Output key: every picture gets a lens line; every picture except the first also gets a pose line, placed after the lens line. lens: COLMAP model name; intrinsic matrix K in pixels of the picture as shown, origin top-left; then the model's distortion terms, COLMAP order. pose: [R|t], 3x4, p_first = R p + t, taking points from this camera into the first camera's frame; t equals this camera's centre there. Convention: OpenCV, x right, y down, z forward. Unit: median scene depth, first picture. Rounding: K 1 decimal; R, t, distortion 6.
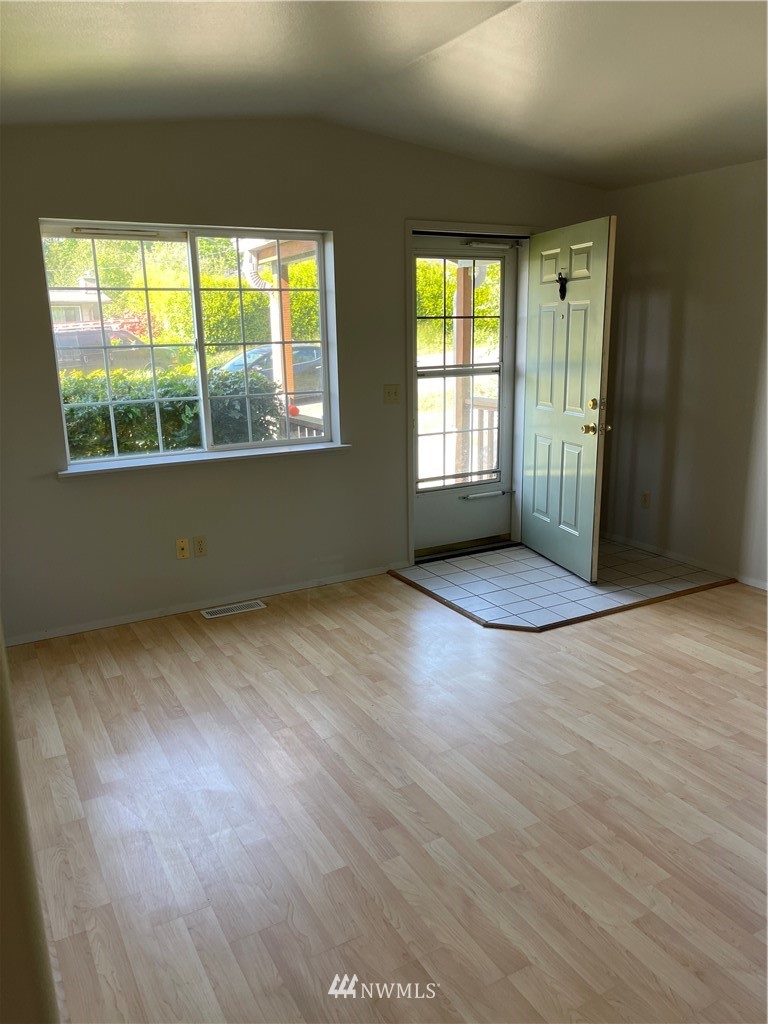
lens RADIAL K [[774.3, 0, 382.9], [0, 774.3, 515.8], [0, 0, 1]] dist [0.070267, -0.088840]
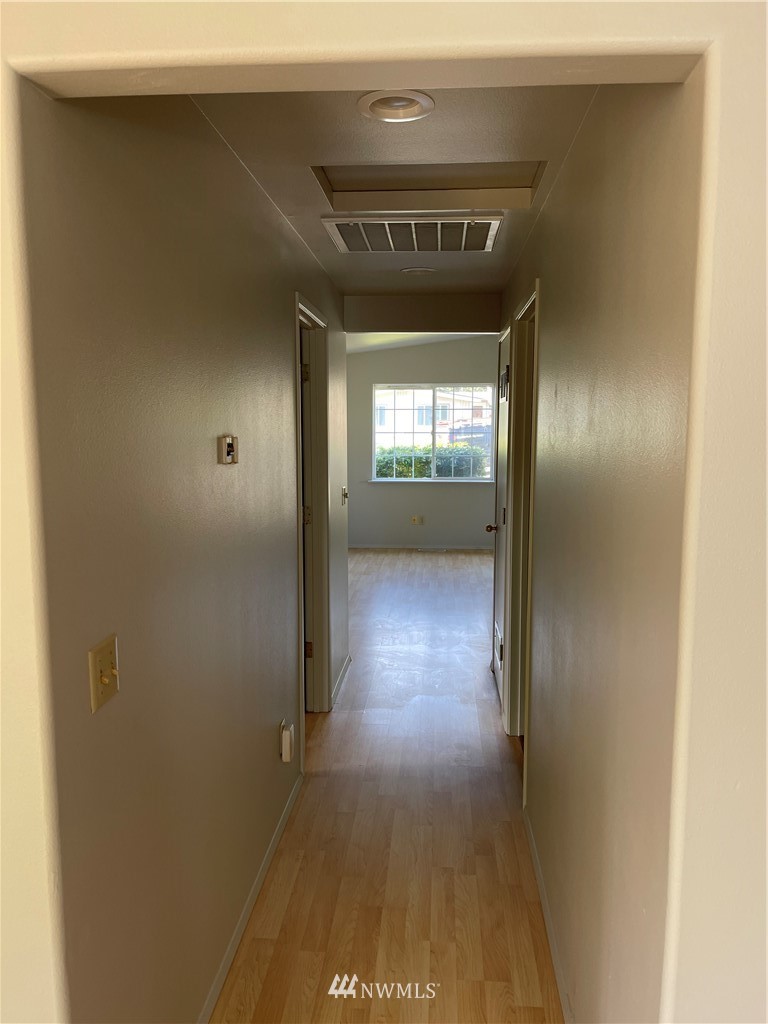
lens RADIAL K [[774.3, 0, 382.9], [0, 774.3, 515.8], [0, 0, 1]] dist [0.070267, -0.088840]
pose [[0.834248, 0.085837, -0.544667, 0.881396], [-0.147408, 0.986574, -0.070300, 0.198998], [0.531320, 0.138936, 0.835701, -0.928419]]
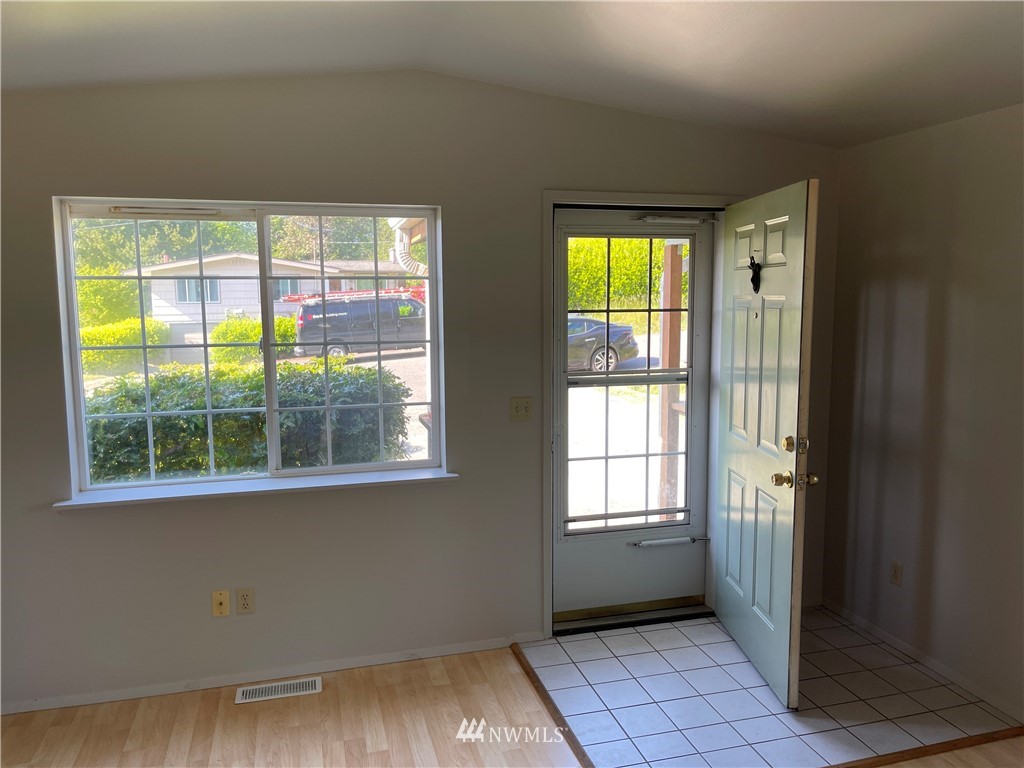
lens RADIAL K [[774.3, 0, 514.1], [0, 774.3, 385.3], [0, 0, 1]] dist [0.070267, -0.088840]
pose [[0.973126, 0.038539, -0.227026, 0.189578], [-0.065248, 0.991637, -0.111347, -0.102456], [0.220836, 0.123168, 0.967502, 0.279174]]
